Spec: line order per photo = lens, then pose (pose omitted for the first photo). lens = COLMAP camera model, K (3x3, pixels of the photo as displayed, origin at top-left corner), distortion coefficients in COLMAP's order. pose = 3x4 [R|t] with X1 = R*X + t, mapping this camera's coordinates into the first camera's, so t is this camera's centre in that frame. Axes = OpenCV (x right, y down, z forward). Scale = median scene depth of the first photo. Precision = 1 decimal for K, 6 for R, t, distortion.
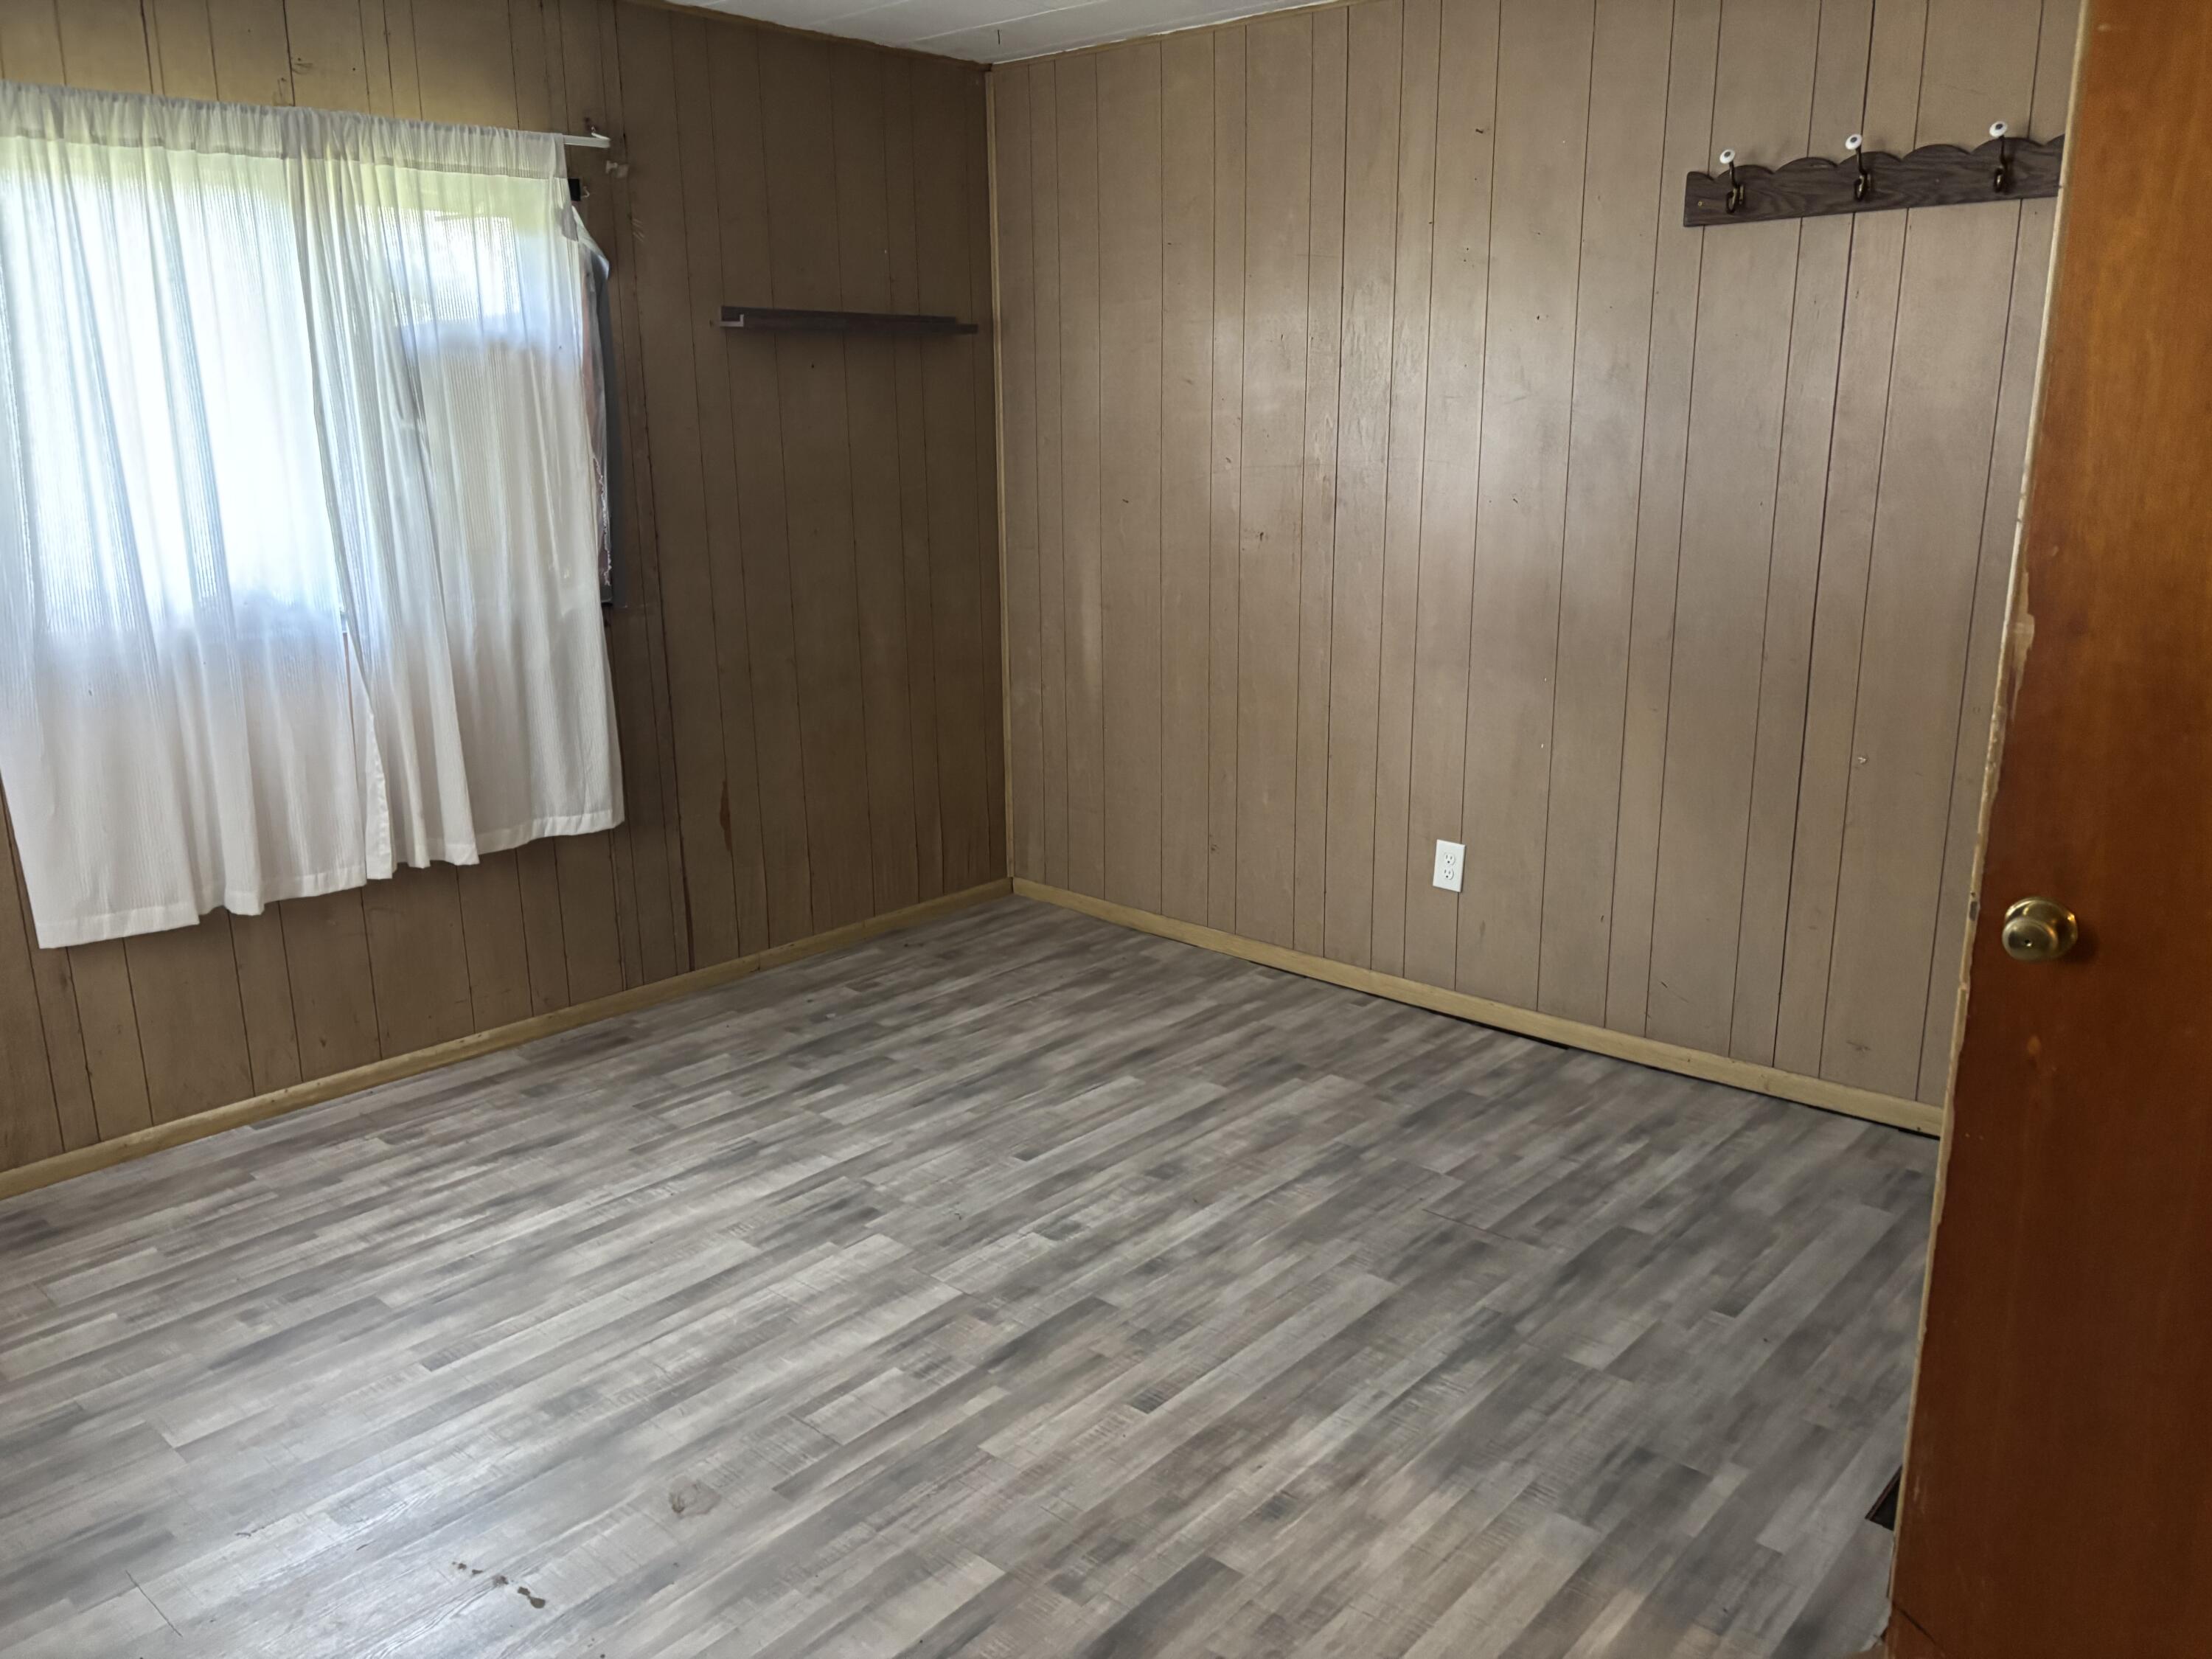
lens RADIAL K [[1679.1, 0, 1120.5], [0, 1679.1, 818.8], [0, 0, 1]] dist [0.061890, -0.069539]
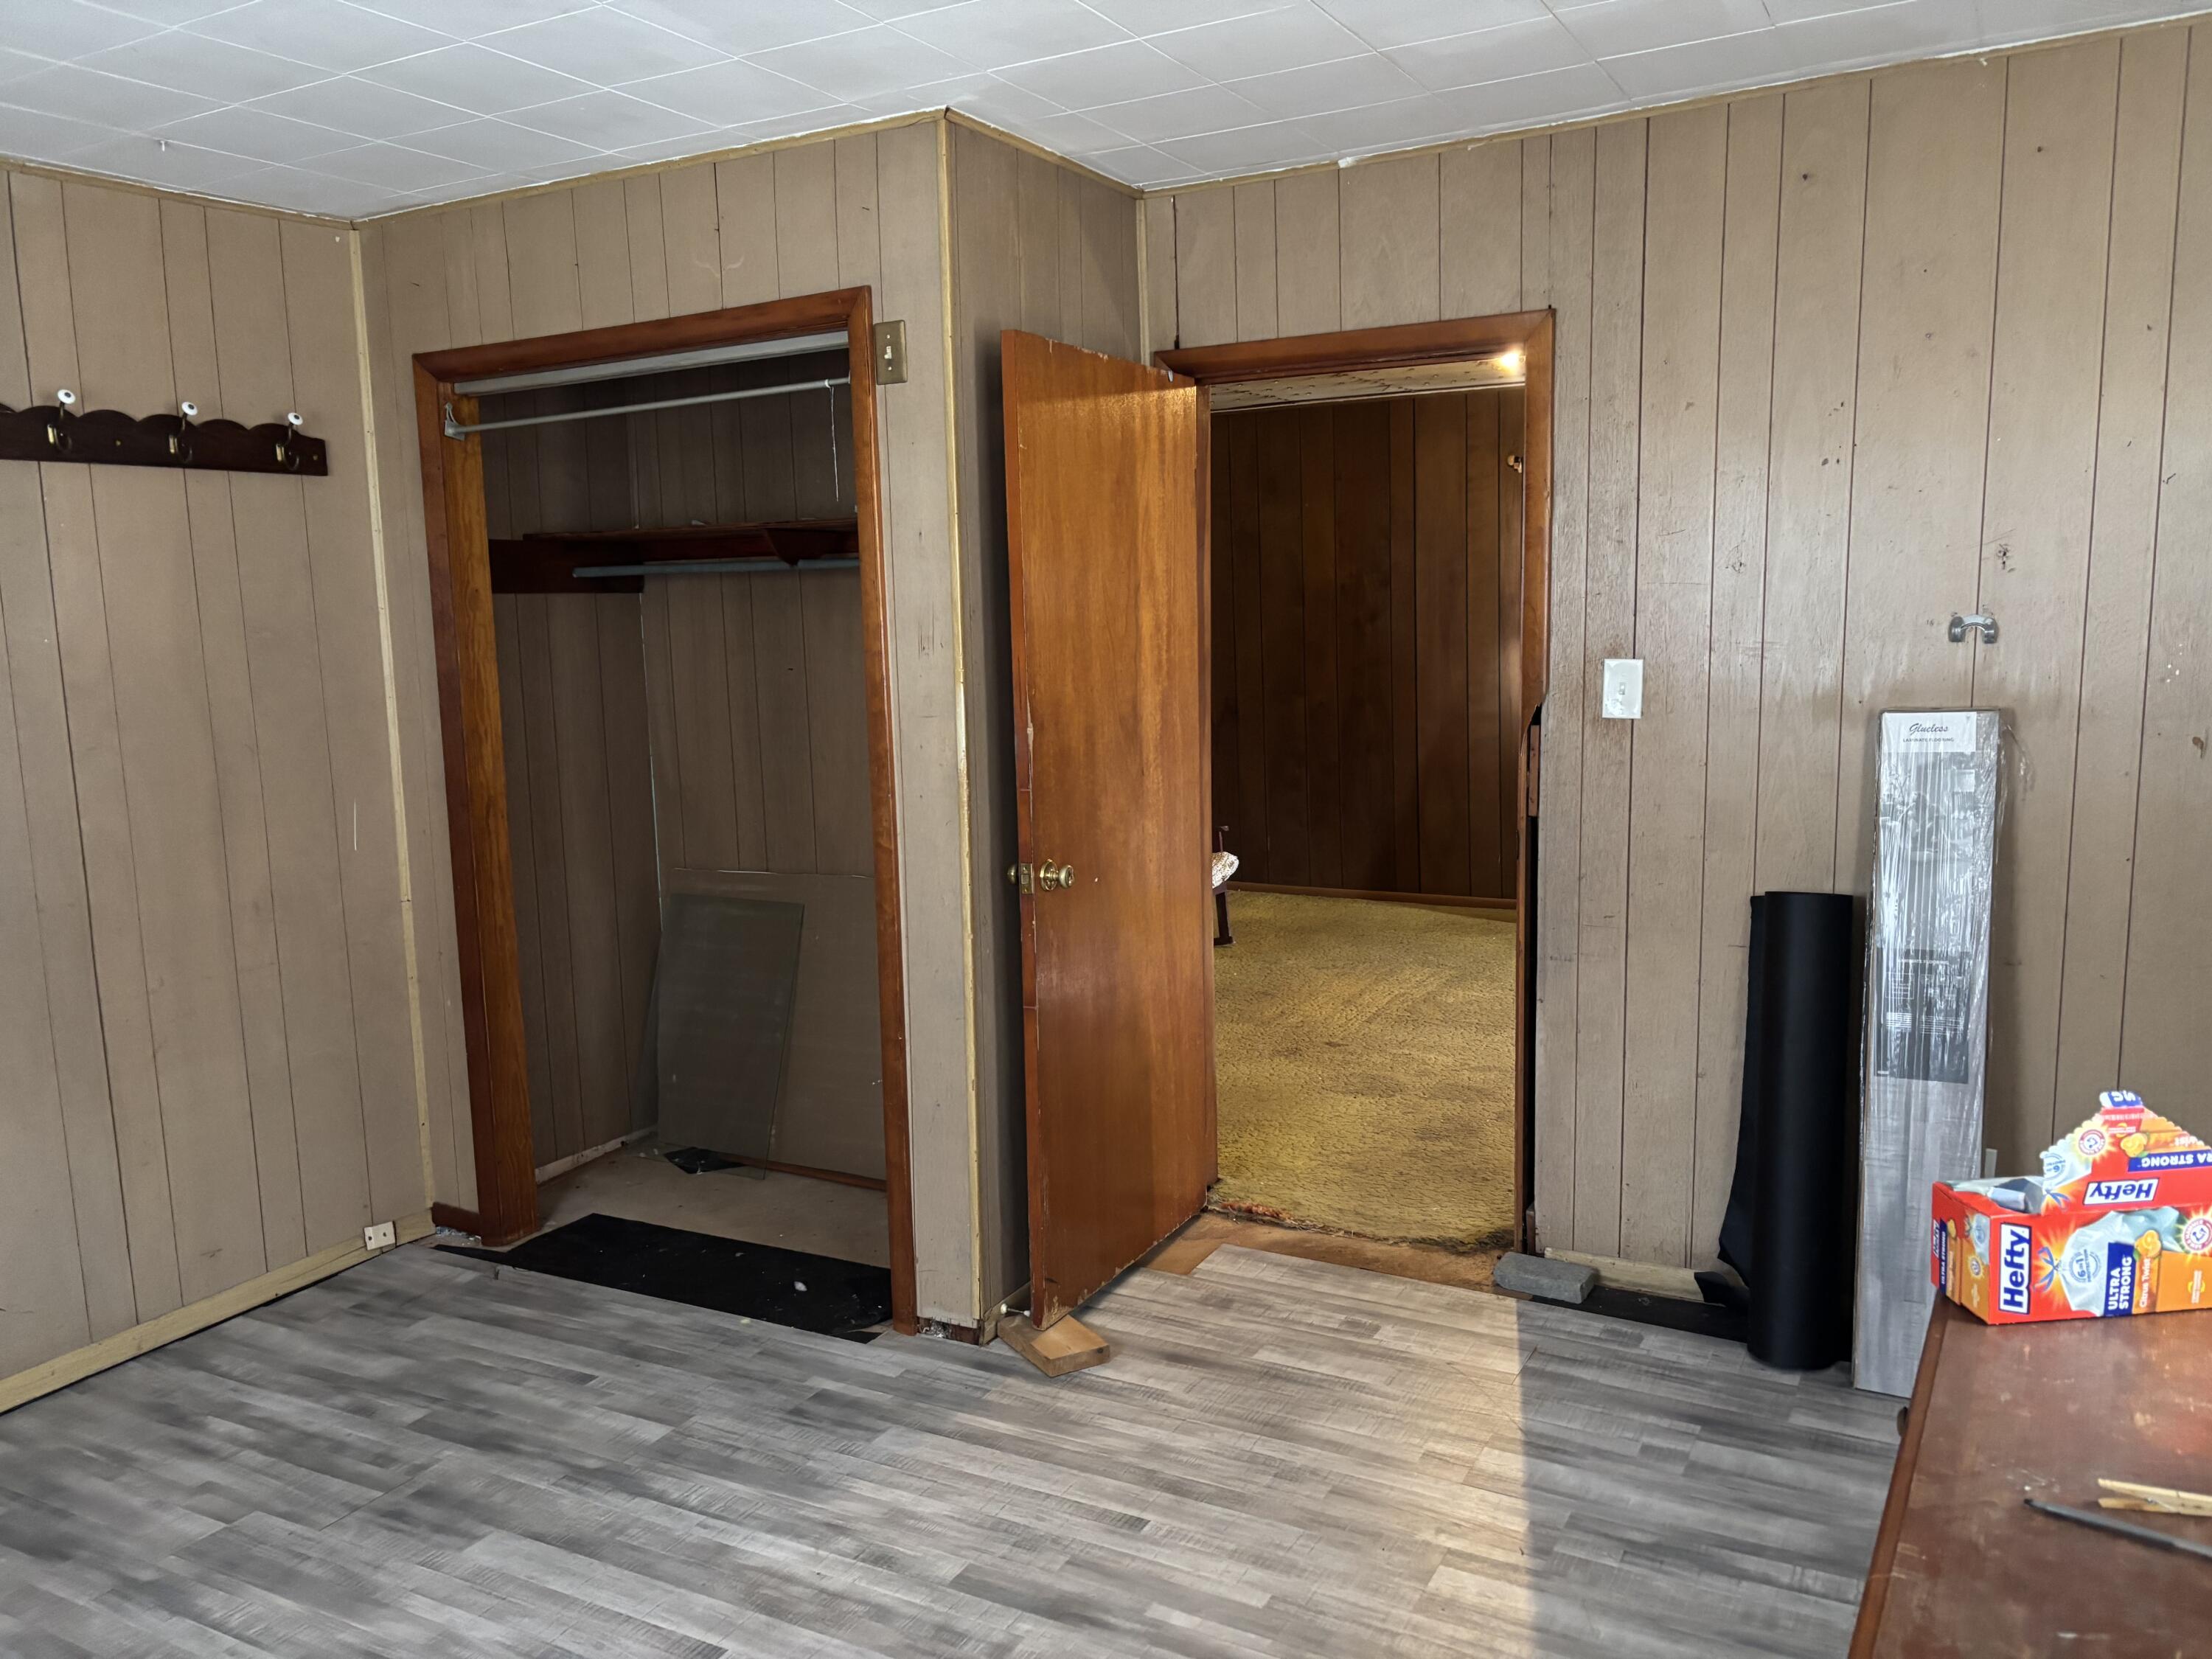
lens RADIAL K [[1679.1, 0, 1112.2], [0, 1679.1, 840.5], [0, 0, 1]] dist [0.061890, -0.069539]
pose [[-0.202800, -0.124596, 0.971261, -0.926304], [0.263008, 0.948495, 0.176592, -0.203507], [-0.943238, 0.291262, -0.159585, 0.824662]]
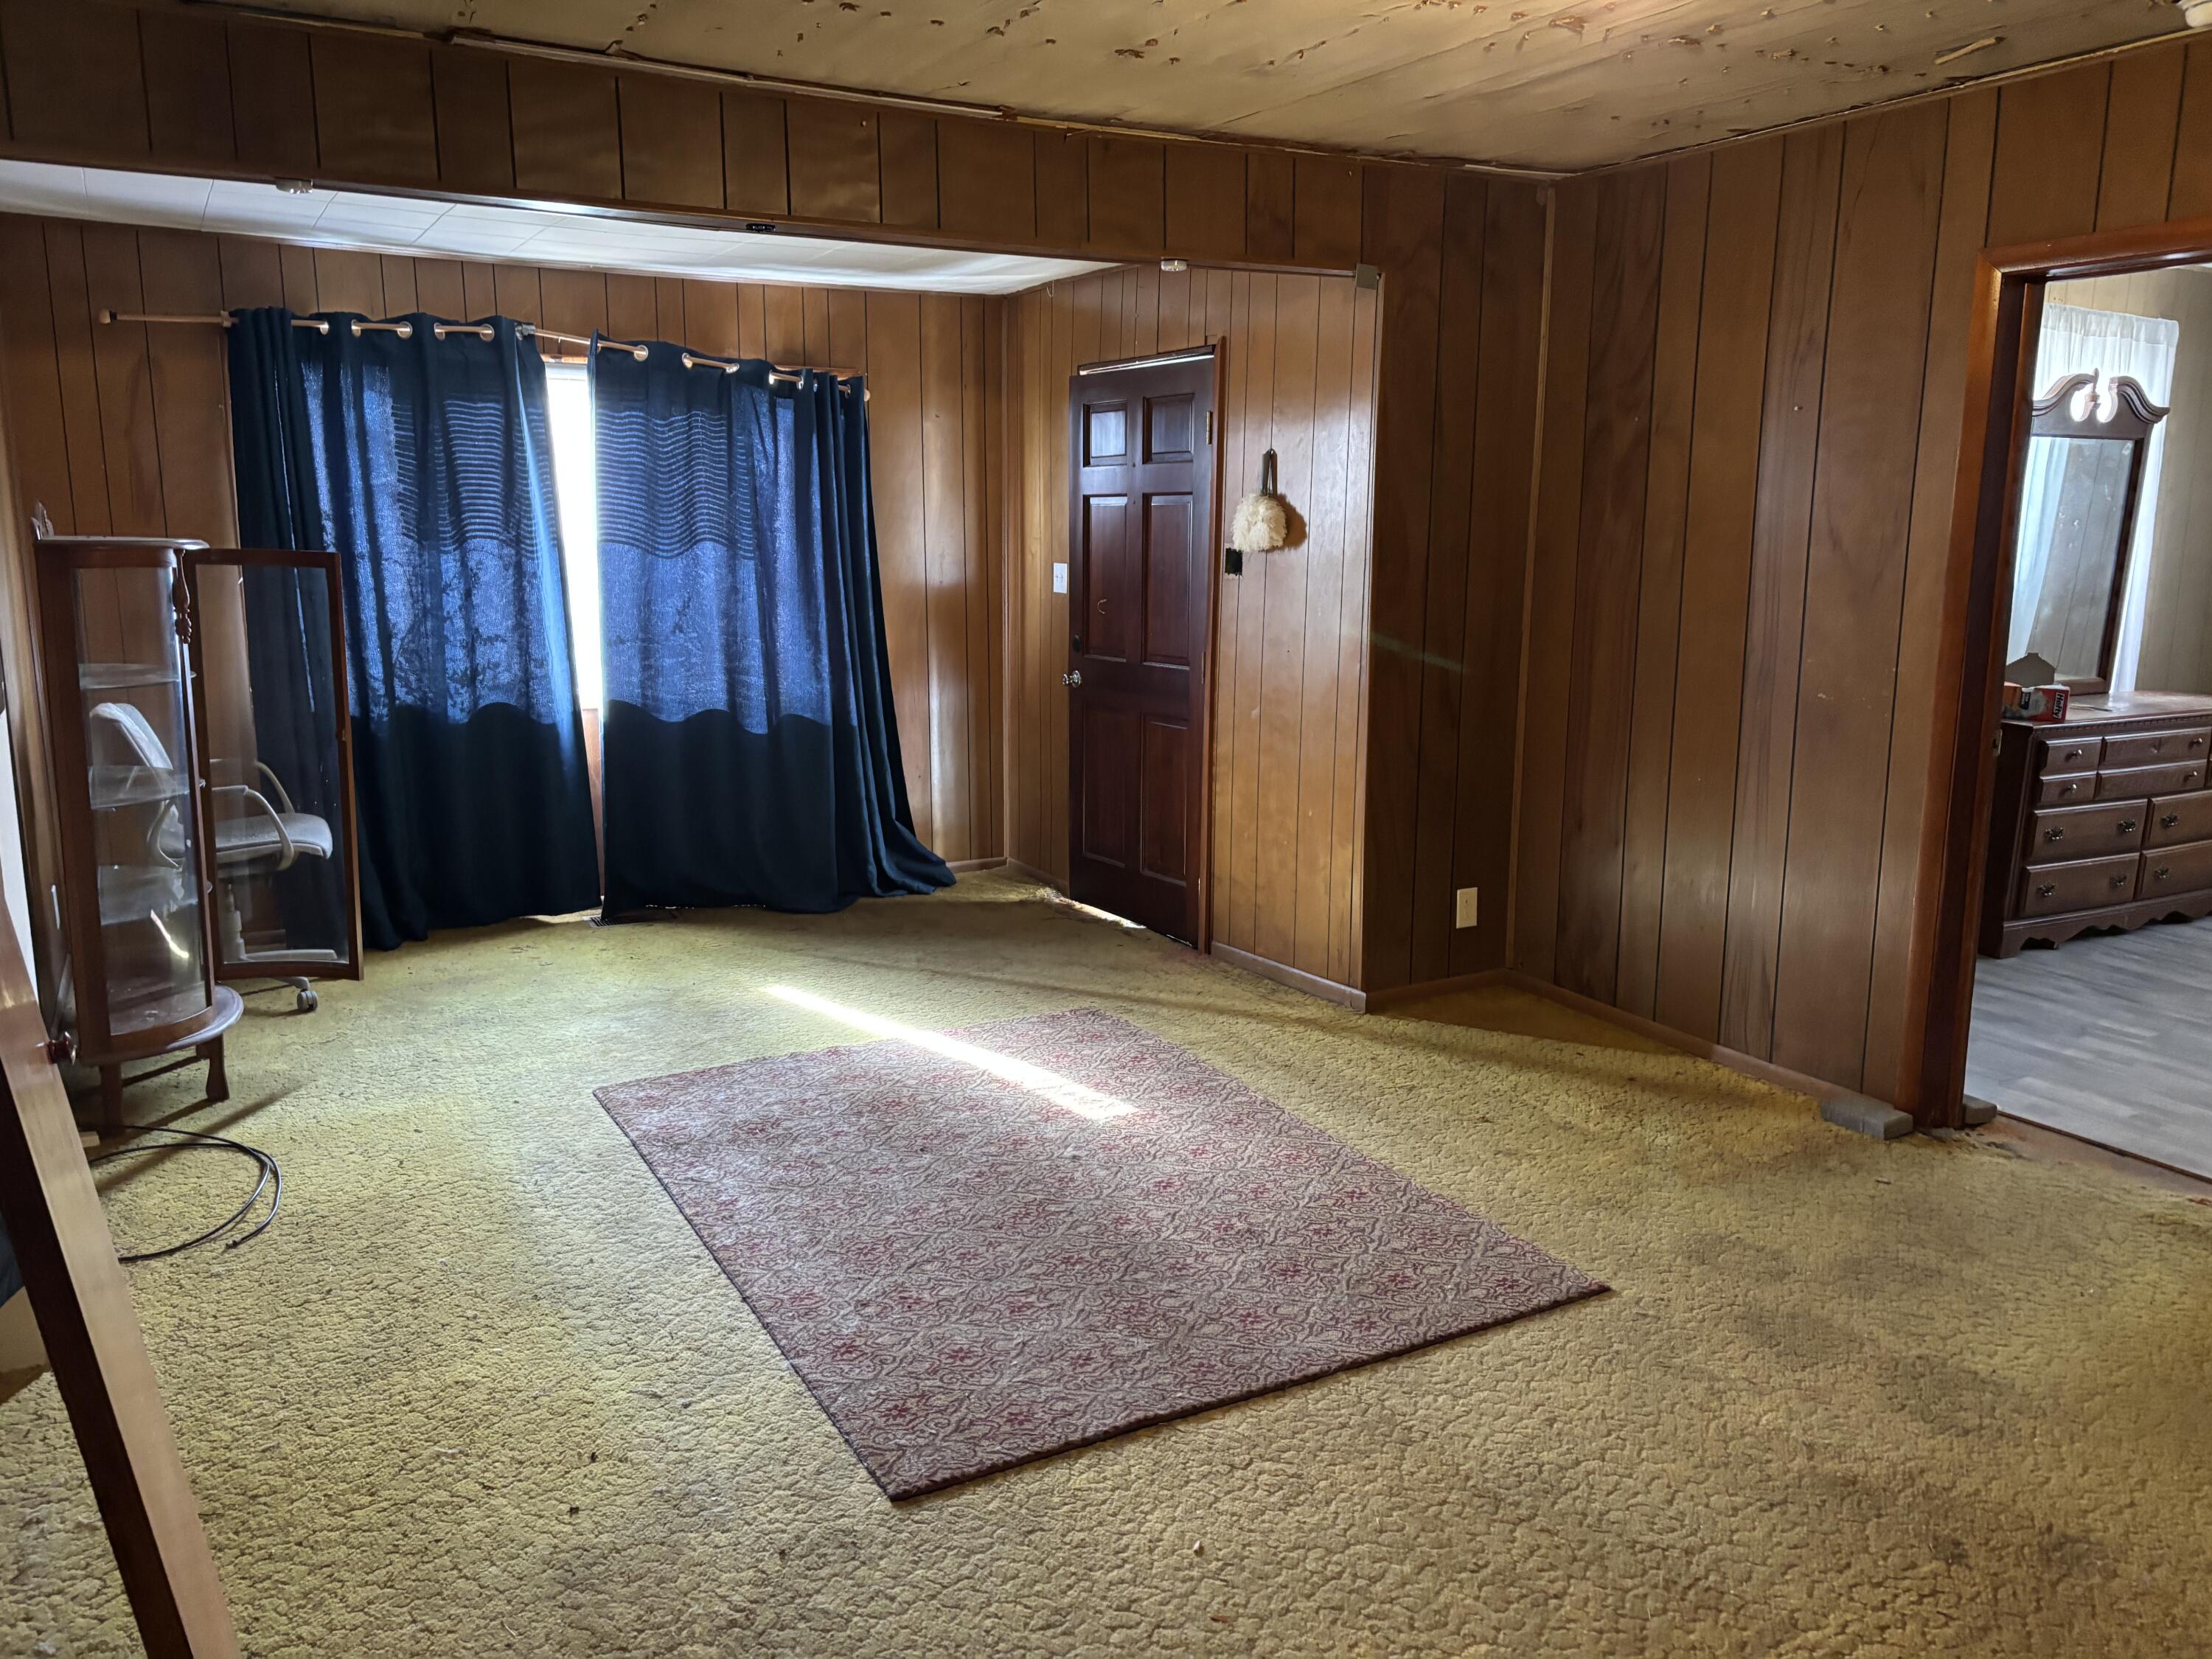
lens RADIAL K [[1679.1, 0, 1111.6], [0, 1679.1, 819.0], [0, 0, 1]] dist [0.061890, -0.069539]
pose [[-0.335173, 0.177017, -0.925378, 2.139964], [-0.223780, 0.939126, 0.260700, -0.017778], [0.915195, 0.294460, -0.275157, -0.023962]]
